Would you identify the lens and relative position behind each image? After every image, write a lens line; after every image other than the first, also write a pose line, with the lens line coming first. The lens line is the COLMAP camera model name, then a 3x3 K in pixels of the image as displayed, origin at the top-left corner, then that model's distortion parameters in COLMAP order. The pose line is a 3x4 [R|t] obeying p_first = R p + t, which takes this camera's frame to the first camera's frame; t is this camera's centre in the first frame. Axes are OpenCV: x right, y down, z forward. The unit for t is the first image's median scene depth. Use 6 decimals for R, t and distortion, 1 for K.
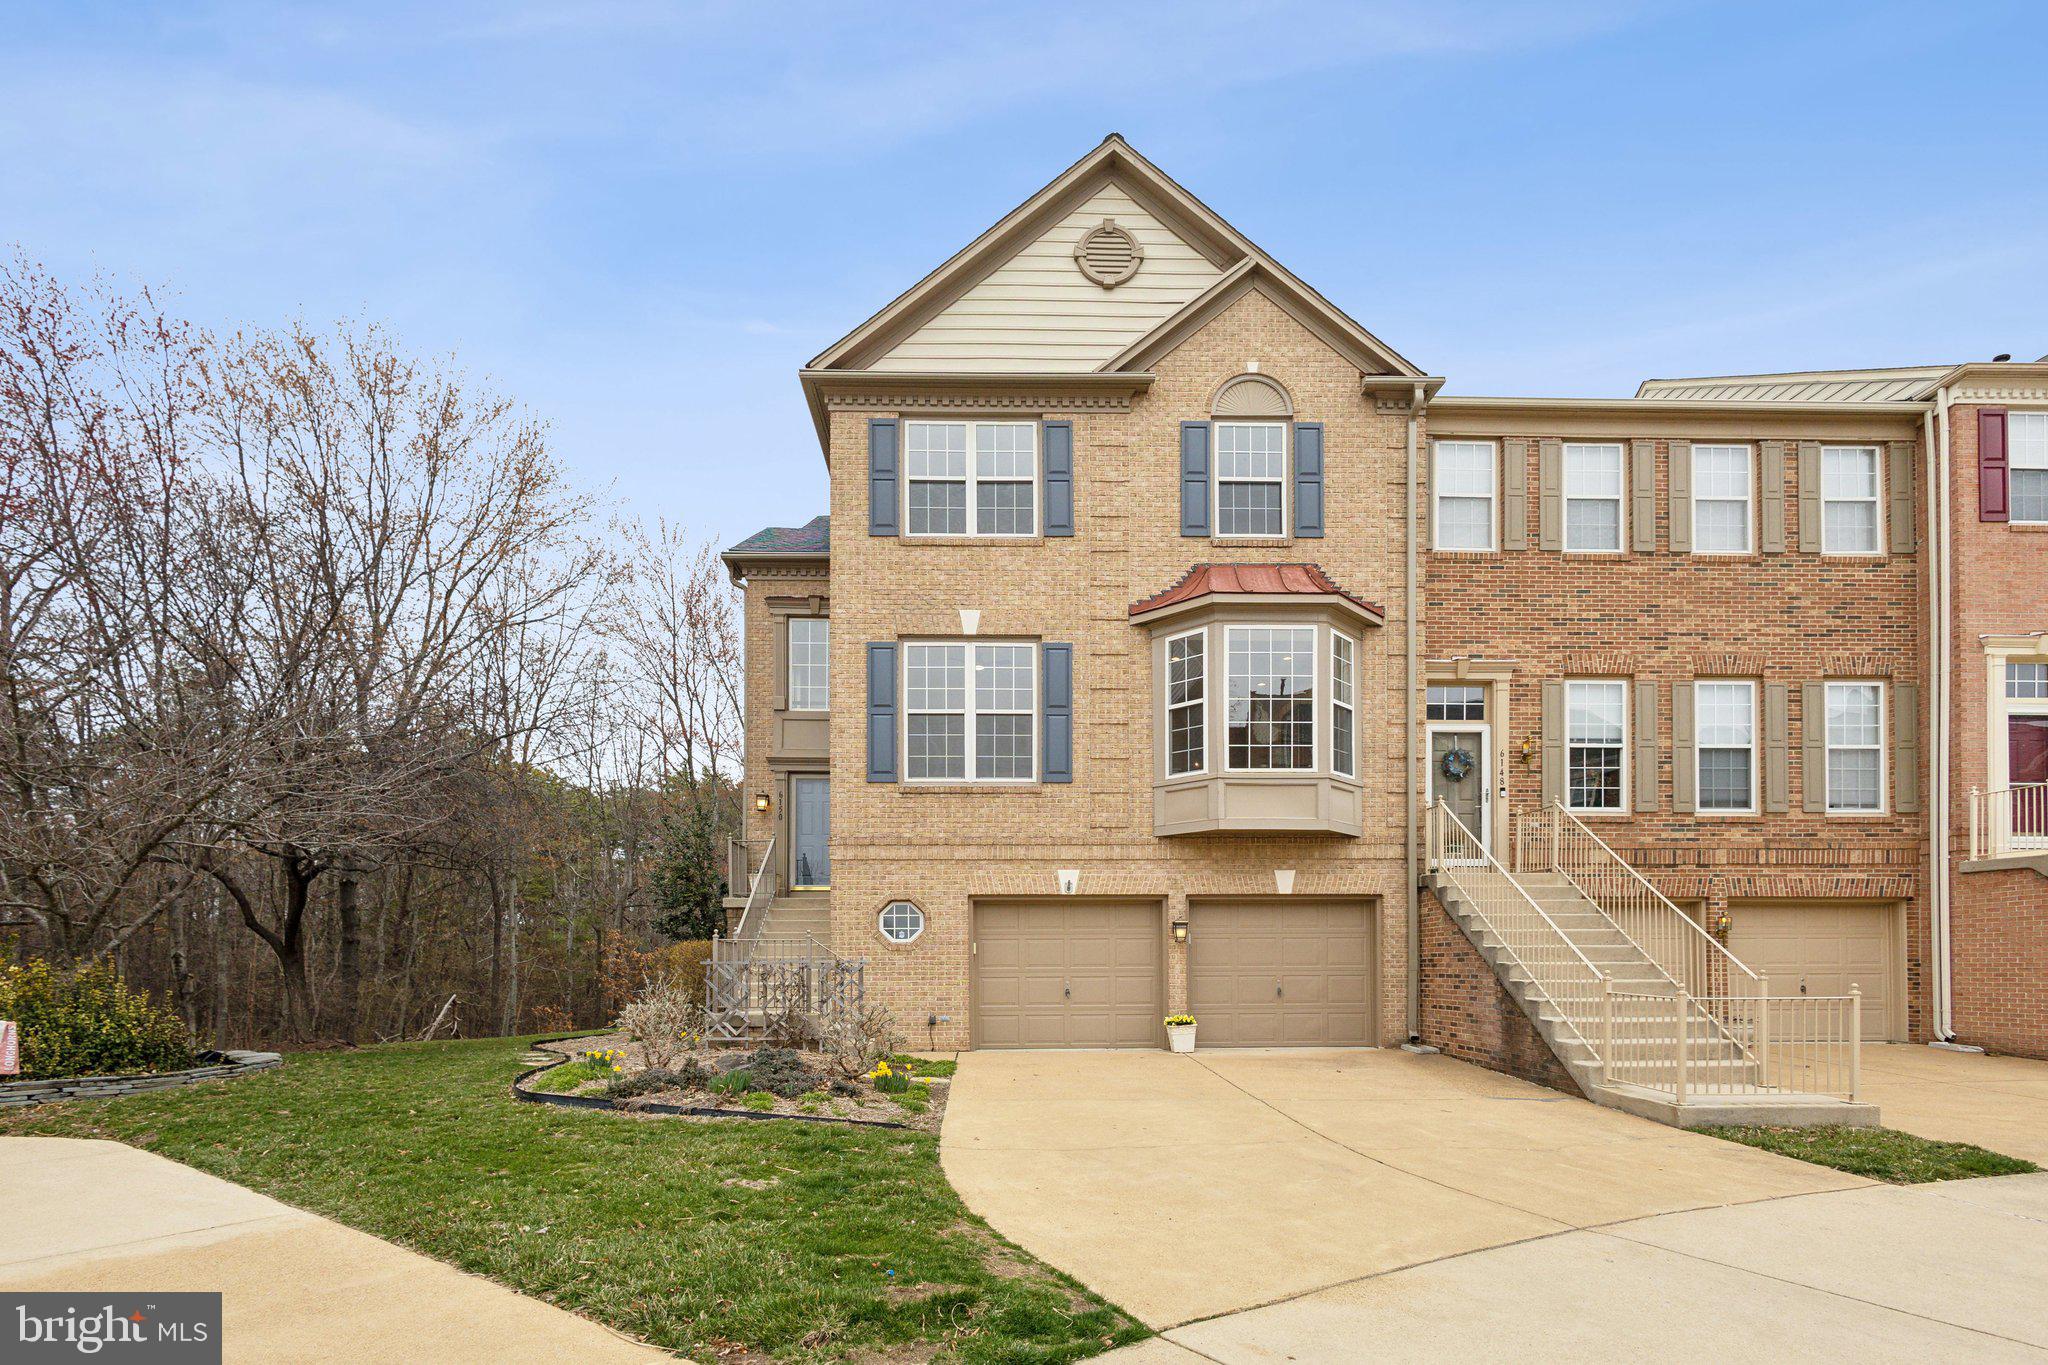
lens RADIAL K [[942.8, 0, 1026.2], [0, 942.8, 681.2], [0, 0, 1]] dist [0.012169, -0.001294]
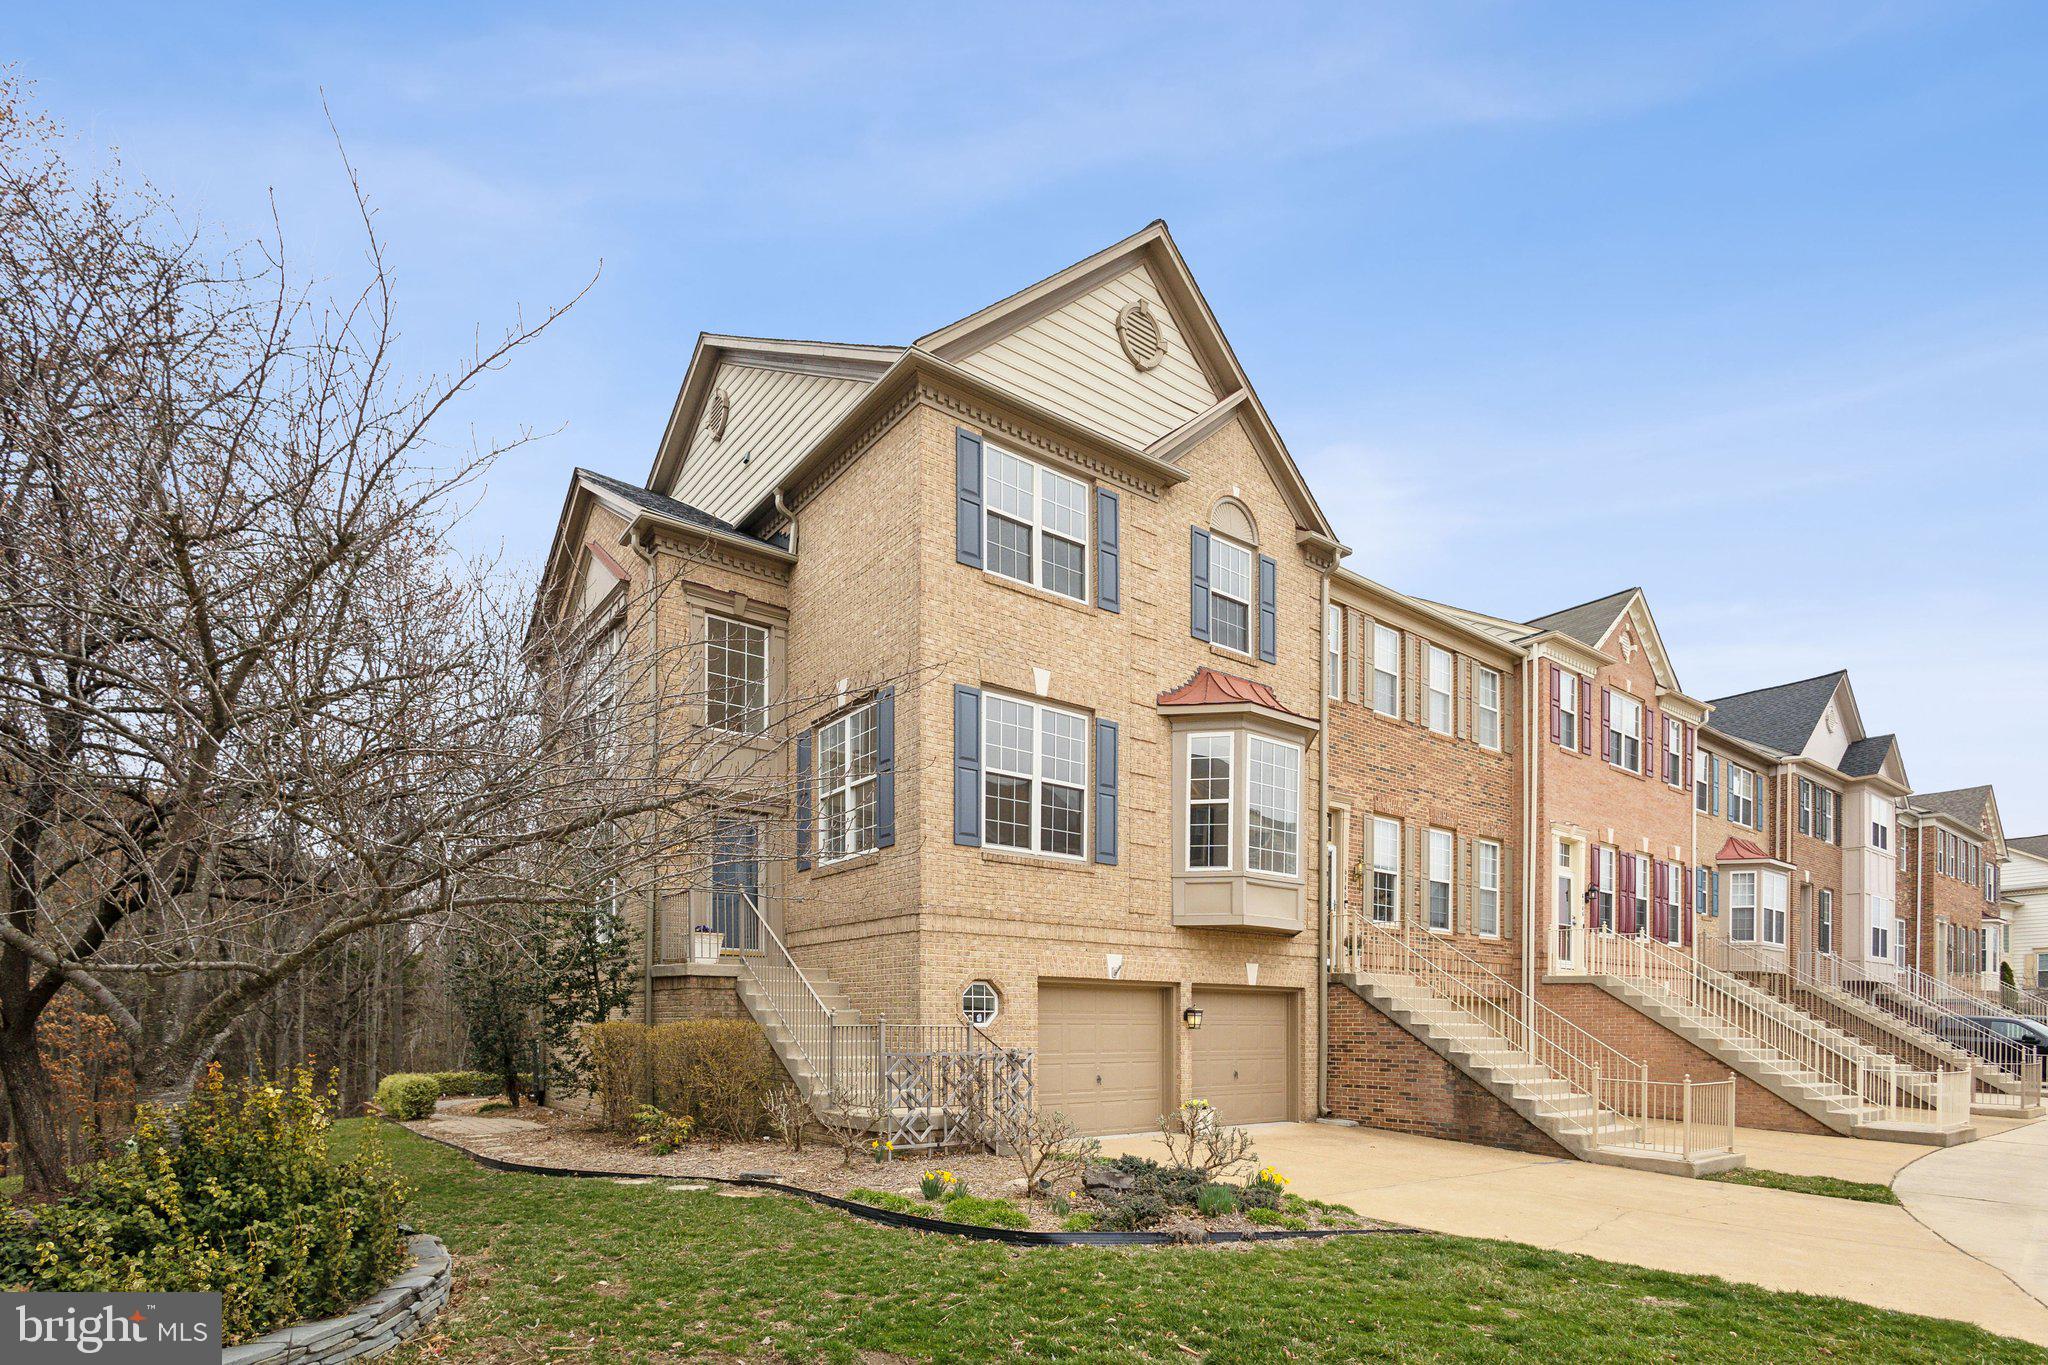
lens RADIAL K [[978.4, 0, 1022.9], [0, 978.4, 751.0], [0, 0, 1]] dist [0.012483, 0.000039]
pose [[0.834978, 0.160492, 0.526360, -0.568880], [-0.170553, 0.984899, -0.029754, 0.035551], [-0.523187, -0.064928, 0.849741, 0.185007]]
